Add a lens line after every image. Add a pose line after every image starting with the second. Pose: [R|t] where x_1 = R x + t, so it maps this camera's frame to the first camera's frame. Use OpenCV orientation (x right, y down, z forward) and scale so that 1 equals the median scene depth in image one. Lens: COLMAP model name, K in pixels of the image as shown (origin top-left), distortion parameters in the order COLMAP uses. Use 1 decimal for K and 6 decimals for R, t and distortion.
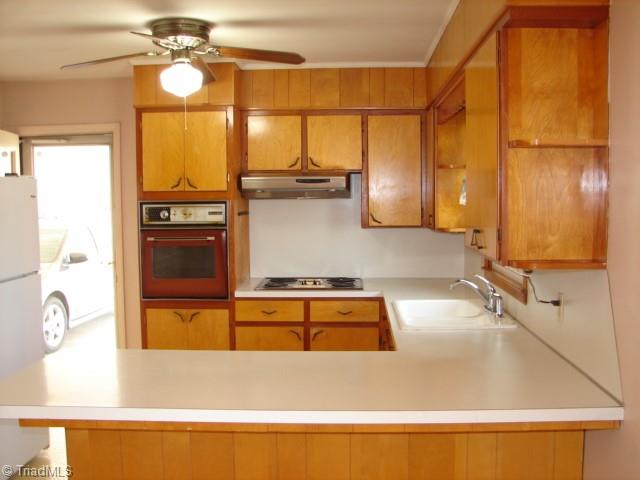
lens RADIAL K [[690.3, 0, 332.5], [0, 690.3, 250.3], [0, 0, 1]] dist [-0.226251, 0.285665]
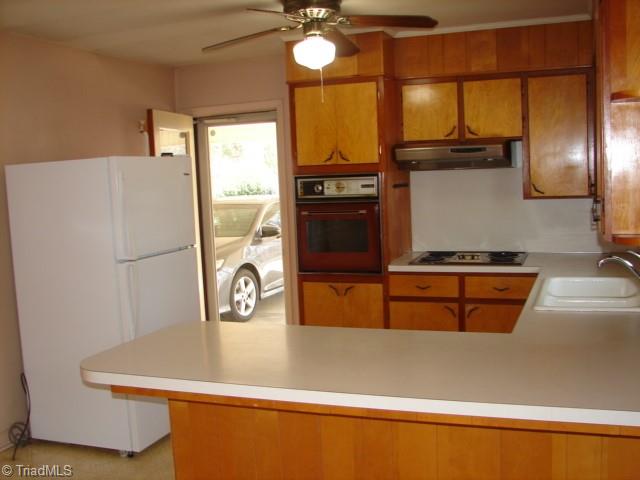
lens RADIAL K [[690.3, 0, 332.5], [0, 690.3, 250.3], [0, 0, 1]] dist [-0.226251, 0.285665]
pose [[0.946265, 0.004773, -0.323357, 0.099381], [0.008308, 0.999202, 0.039062, -0.000916], [0.323285, -0.039649, 0.945471, 0.044162]]
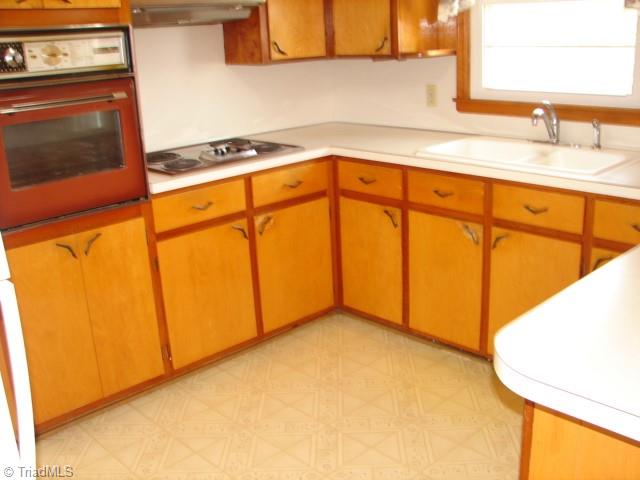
lens RADIAL K [[690.3, 0, 332.5], [0, 690.3, 250.3], [0, 0, 1]] dist [-0.226251, 0.285665]
pose [[0.686570, -0.244494, 0.684722, -0.442774], [0.095774, 0.963970, 0.248173, -0.014531], [-0.720728, -0.104810, 0.685249, 0.480576]]
